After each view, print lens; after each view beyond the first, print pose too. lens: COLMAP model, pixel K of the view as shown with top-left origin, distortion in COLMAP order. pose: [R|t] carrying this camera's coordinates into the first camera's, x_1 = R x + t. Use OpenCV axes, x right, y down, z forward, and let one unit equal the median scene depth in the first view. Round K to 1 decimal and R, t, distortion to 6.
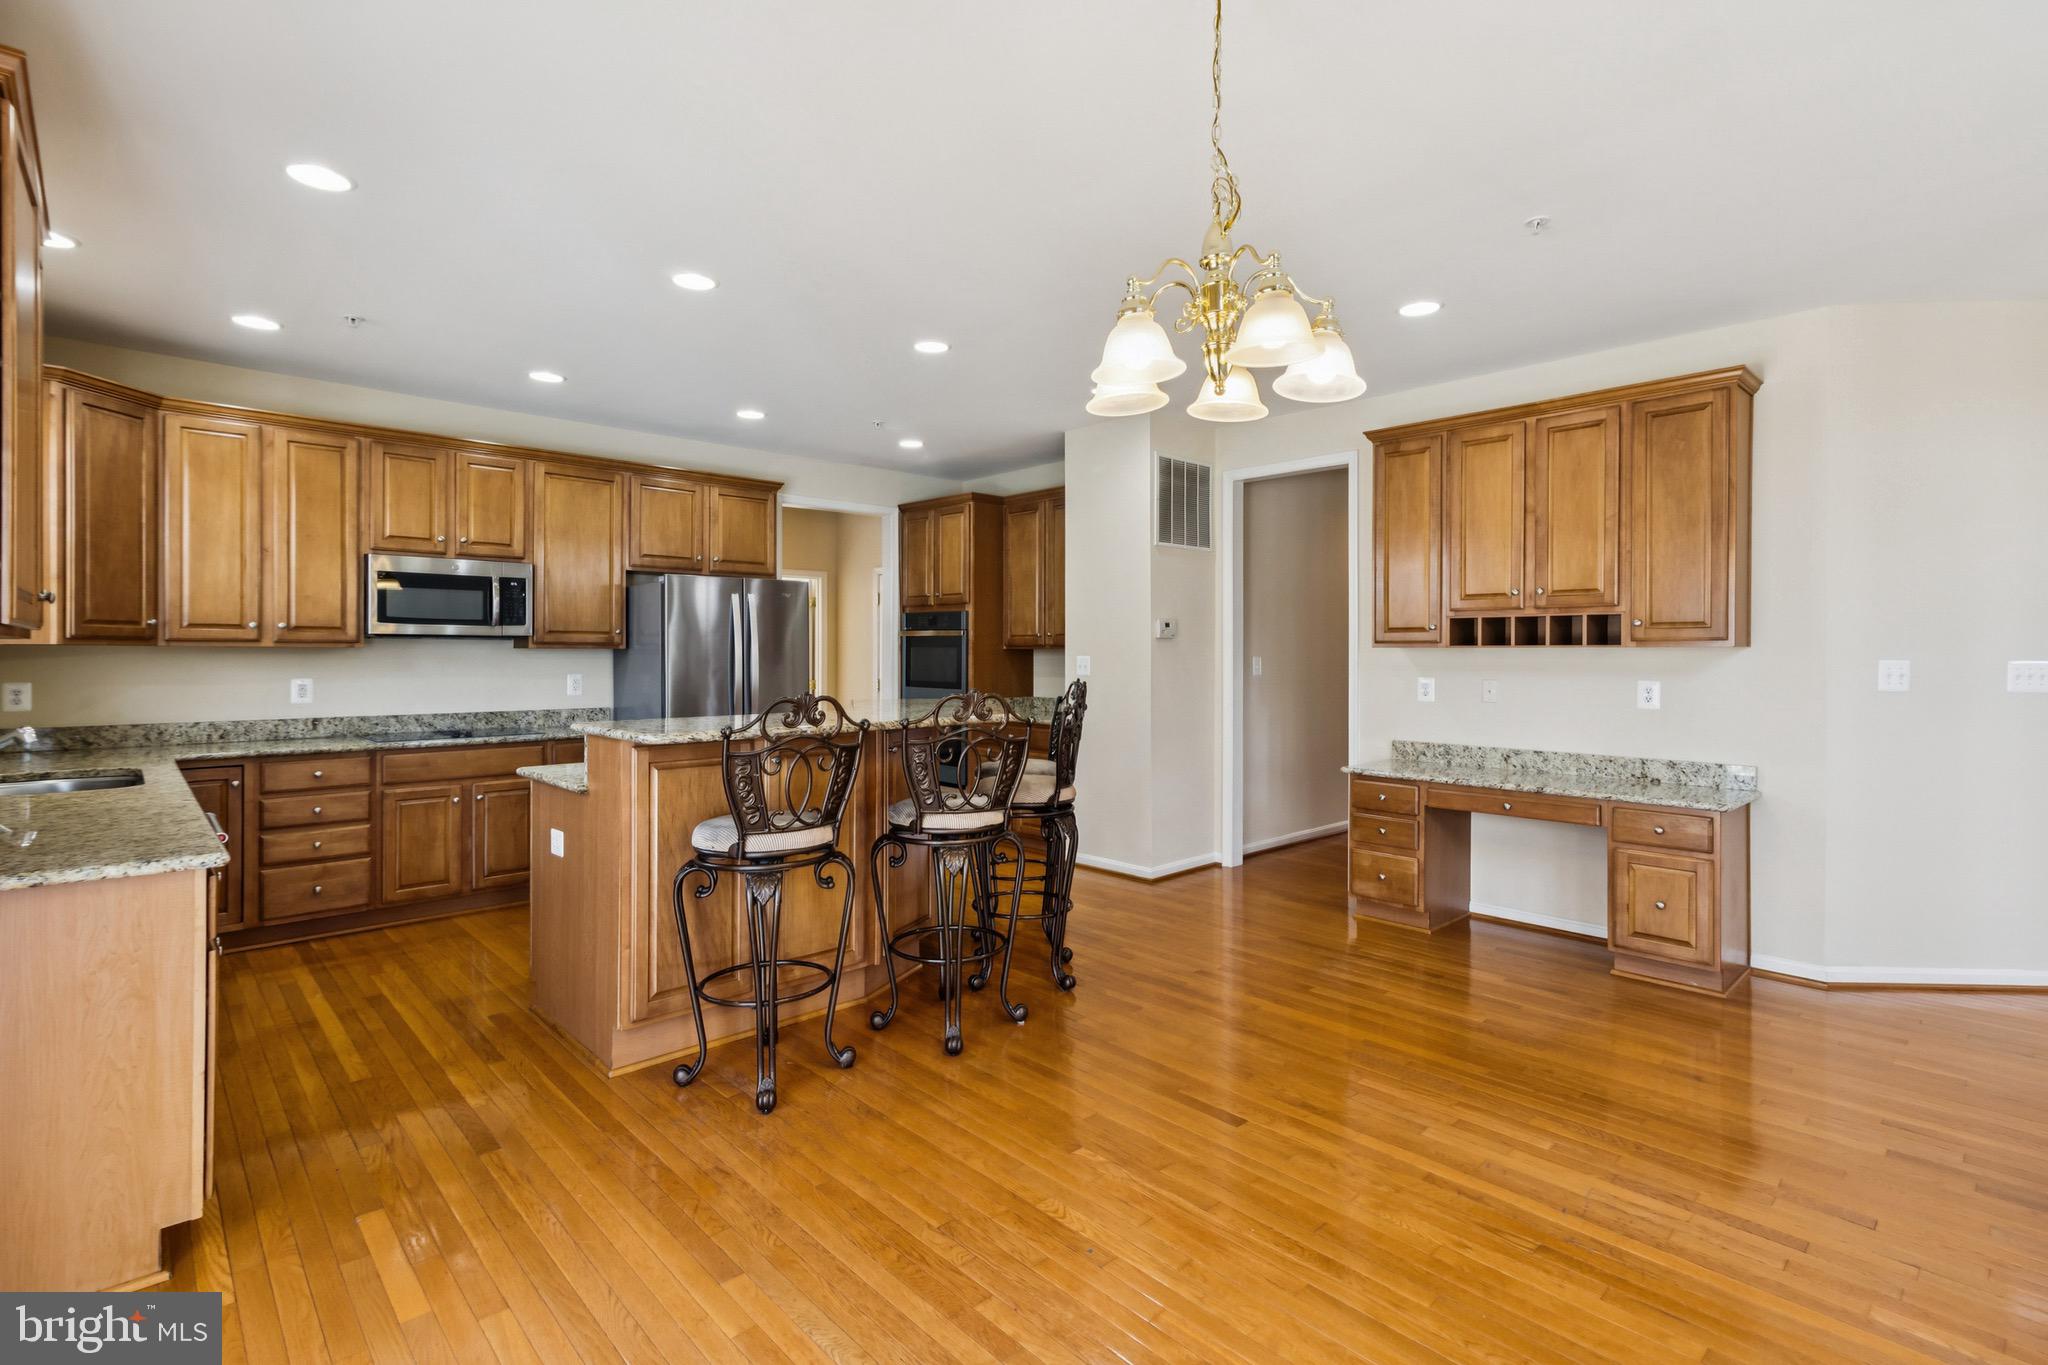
lens RADIAL K [[953.2, 0, 1011.1], [0, 953.2, 661.6], [0, 0, 1]] dist [0.009005, 0.000928]
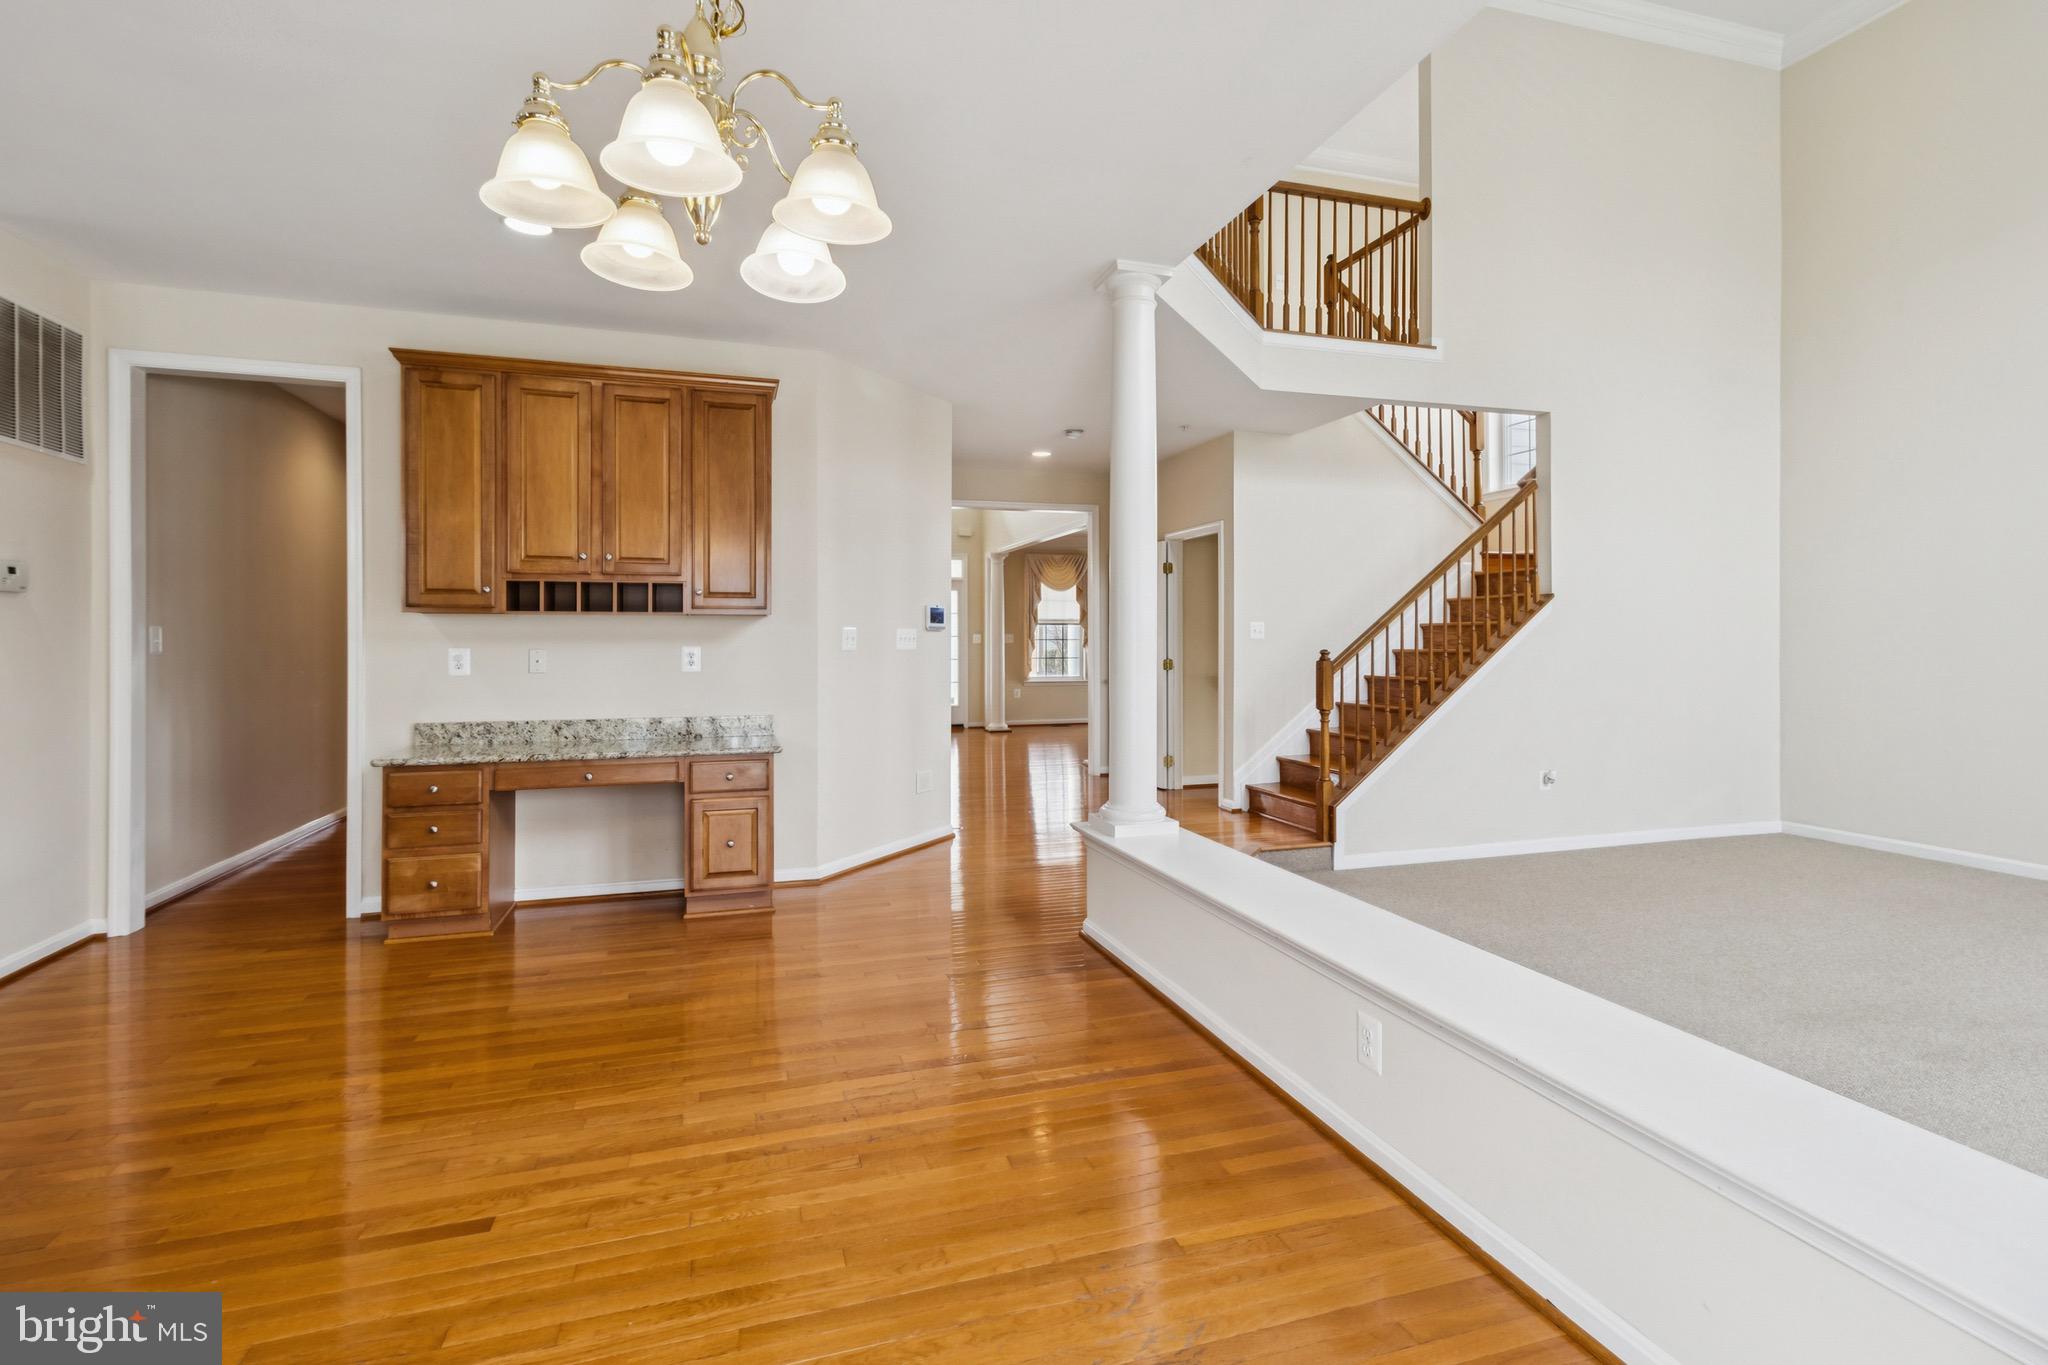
lens RADIAL K [[953.2, 0, 1016.5], [0, 953.2, 645.1], [0, 0, 1]] dist [0.009005, 0.000928]
pose [[0.430296, -0.005444, 0.902671, -0.159980], [0.009300, 0.999955, 0.001597, 0.020271], [-0.902640, 0.007708, 0.430328, 0.187474]]
